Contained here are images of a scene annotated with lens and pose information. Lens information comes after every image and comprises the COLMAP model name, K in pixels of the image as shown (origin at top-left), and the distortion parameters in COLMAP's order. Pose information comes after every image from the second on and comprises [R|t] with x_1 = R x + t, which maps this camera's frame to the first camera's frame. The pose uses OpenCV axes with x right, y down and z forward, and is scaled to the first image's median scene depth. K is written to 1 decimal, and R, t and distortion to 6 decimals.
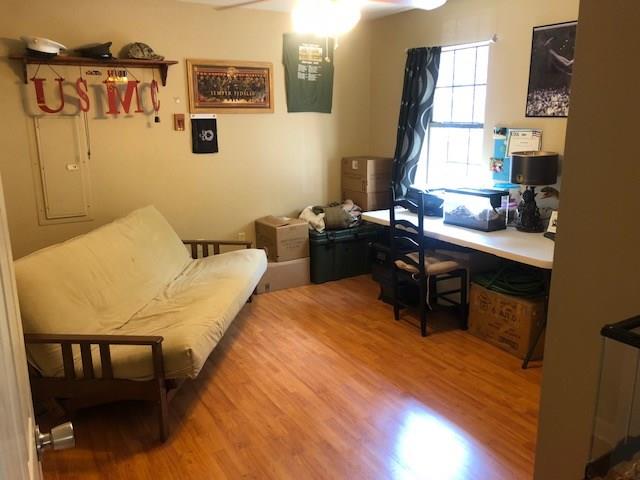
lens RADIAL K [[529.3, 0, 319.4], [0, 529.3, 239.9], [0, 0, 1]] dist [0.003301, -0.000703]
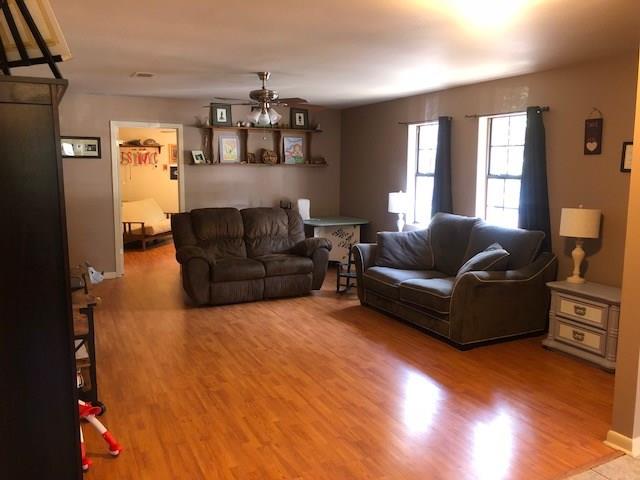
lens RADIAL K [[529.3, 0, 319.7], [0, 529.3, 239.5], [0, 0, 1]] dist [0.003301, -0.000703]
pose [[0.996685, 0.022328, -0.078234, 0.760439], [-0.029311, 0.995575, -0.089287, 0.367889], [0.075894, 0.091284, 0.992929, -1.615022]]
